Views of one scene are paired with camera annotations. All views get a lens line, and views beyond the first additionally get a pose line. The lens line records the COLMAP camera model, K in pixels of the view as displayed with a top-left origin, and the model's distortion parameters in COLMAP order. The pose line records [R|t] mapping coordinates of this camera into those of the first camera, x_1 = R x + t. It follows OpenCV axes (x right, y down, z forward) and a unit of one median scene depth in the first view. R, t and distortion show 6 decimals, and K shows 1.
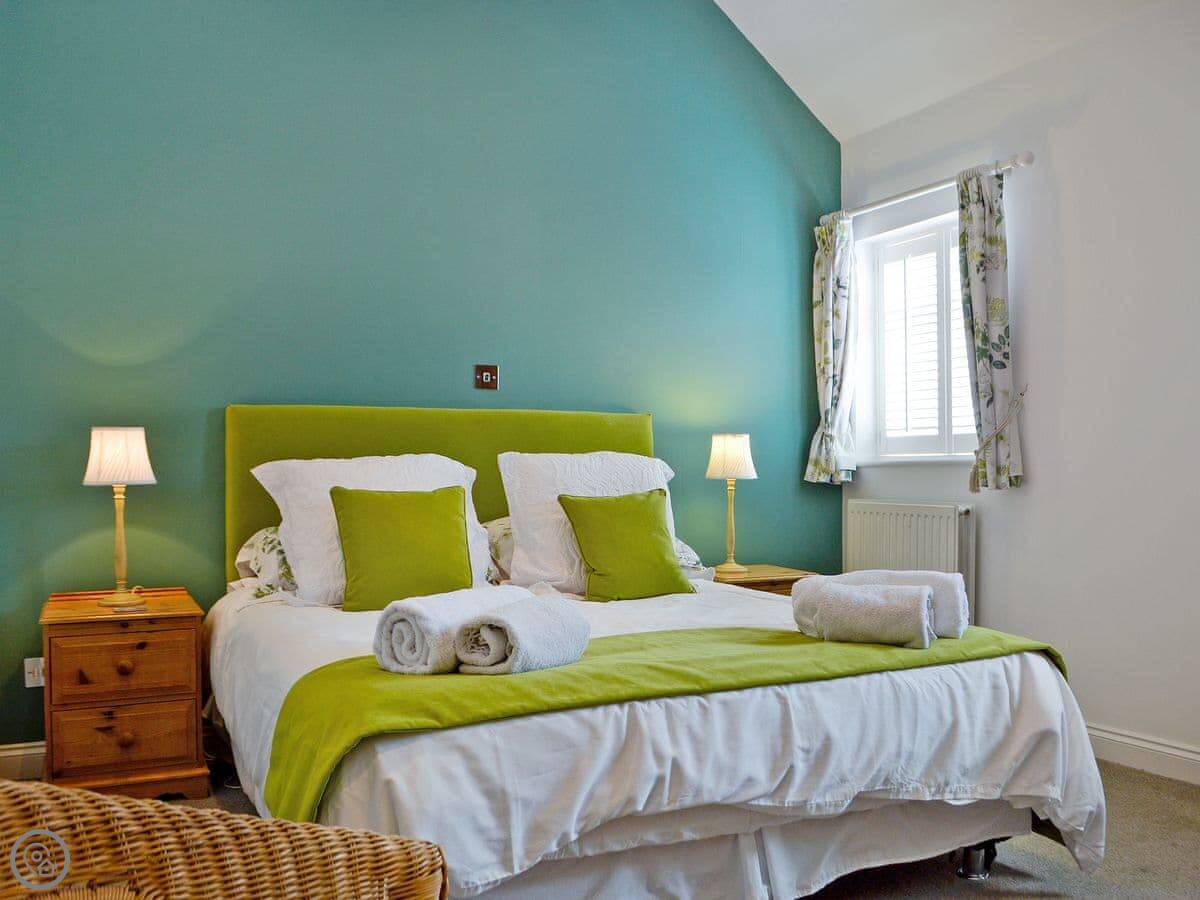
lens RADIAL K [[1106.5, 0, 603.4], [0, 1106.5, 451.7], [0, 0, 1]] dist [-0.058973, 0.000000]
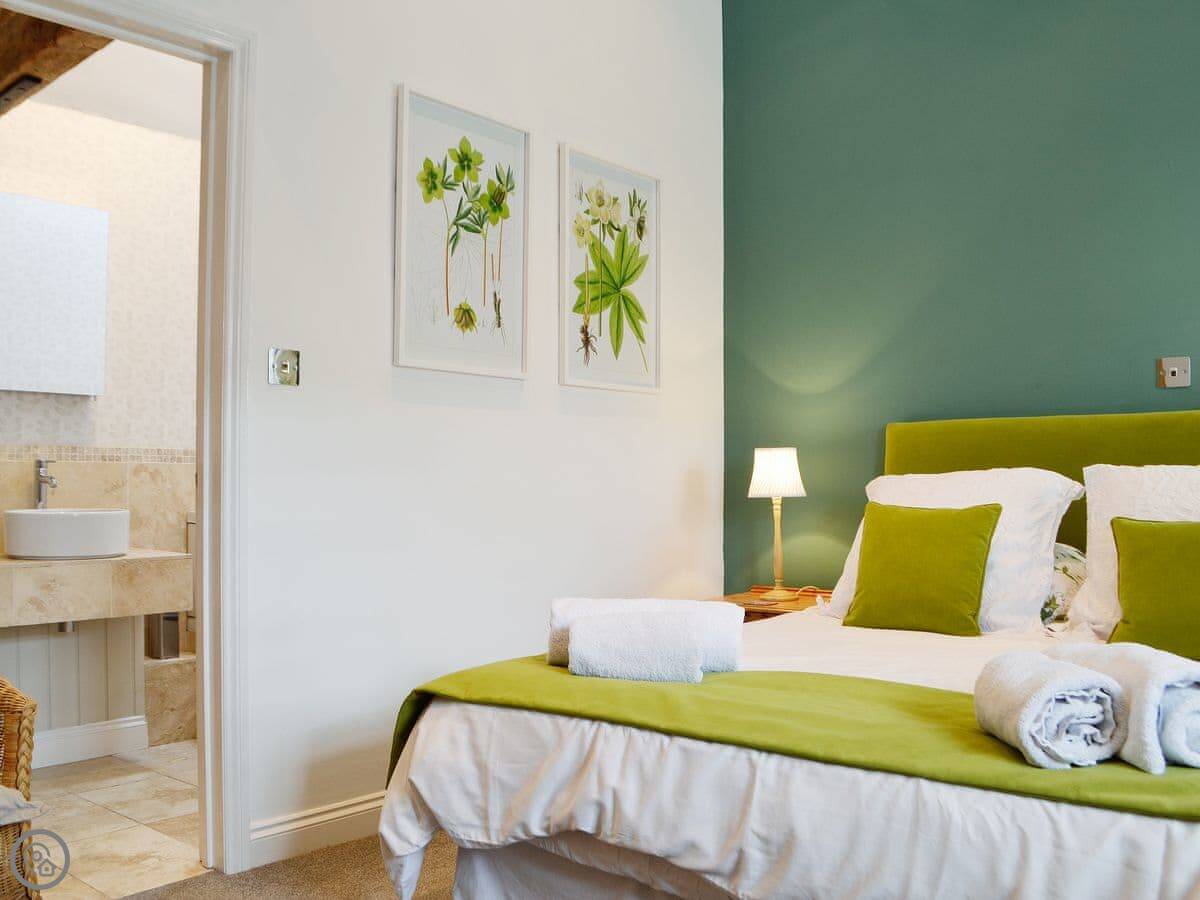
lens RADIAL K [[1106.5, 0, 601.7], [0, 1106.5, 456.7], [0, 0, 1]] dist [-0.058973, 0.000000]
pose [[0.375610, -0.019572, -0.926571, 0.884460], [0.011358, 0.999799, -0.016514, 0.006823], [0.926708, -0.004322, 0.375757, 0.596046]]
